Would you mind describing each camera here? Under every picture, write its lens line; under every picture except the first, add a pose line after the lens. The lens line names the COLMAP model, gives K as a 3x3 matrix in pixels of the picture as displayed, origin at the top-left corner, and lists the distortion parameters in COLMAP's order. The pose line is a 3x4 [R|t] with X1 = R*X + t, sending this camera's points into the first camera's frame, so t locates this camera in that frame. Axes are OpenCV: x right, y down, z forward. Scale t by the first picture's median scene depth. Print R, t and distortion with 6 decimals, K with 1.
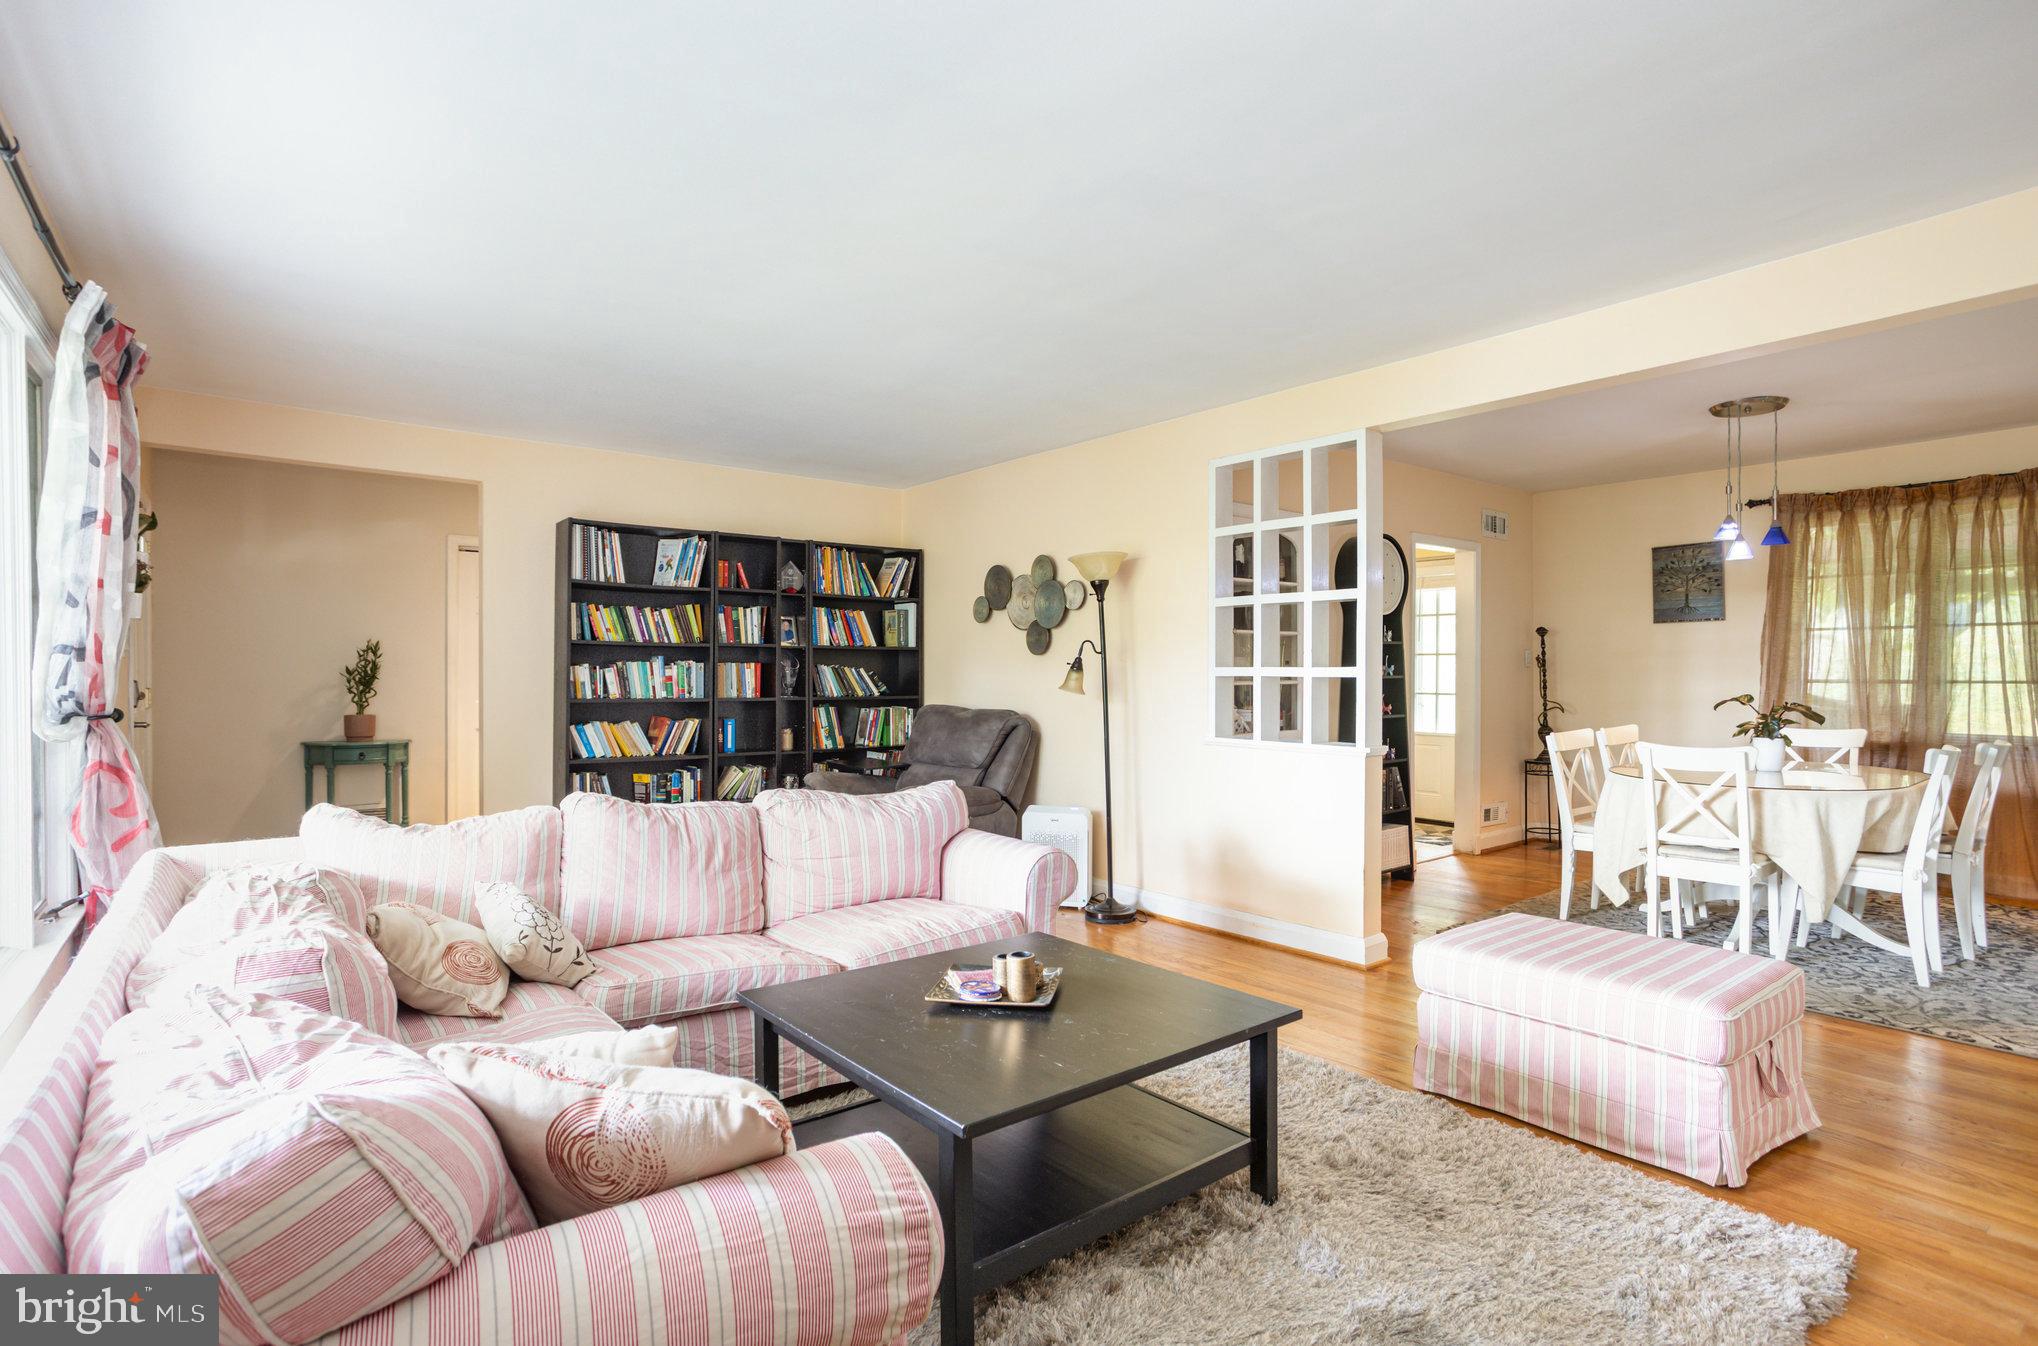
lens RADIAL K [[1007.6, 0, 1019.0], [0, 1007.6, 673.0], [0, 0, 1]] dist [-0.076720, 0.047621]
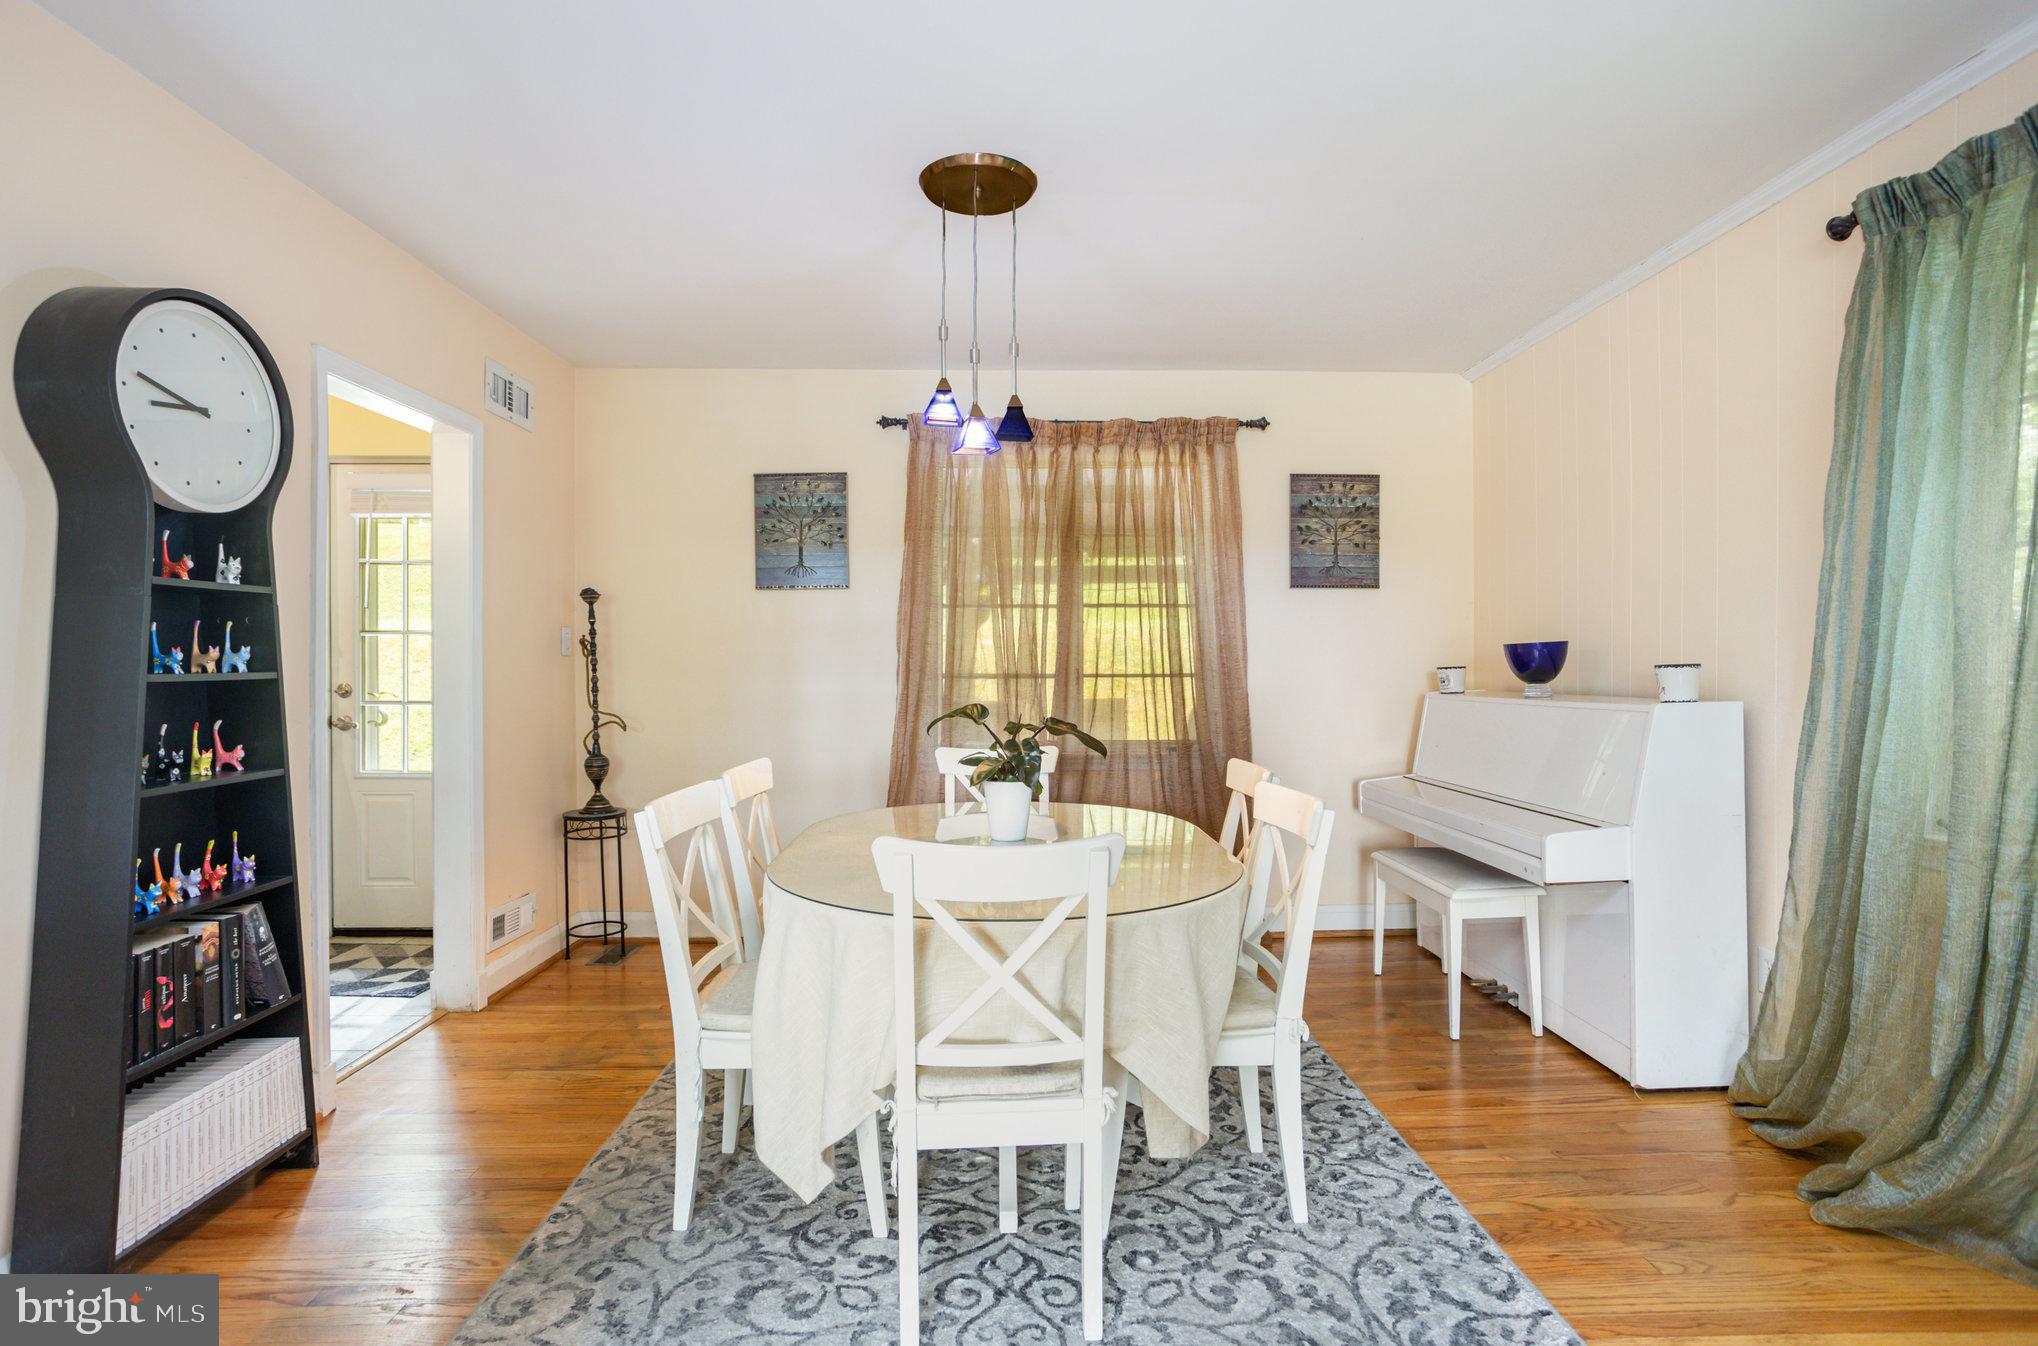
lens RADIAL K [[1007.6, 0, 1019.0], [0, 1007.6, 673.0], [0, 0, 1]] dist [-0.076720, 0.047621]
pose [[0.605204, -0.006689, 0.796042, 0.237611], [0.001887, 0.999974, 0.006968, 0.000799], [-0.796068, -0.002715, 0.605201, 0.492490]]
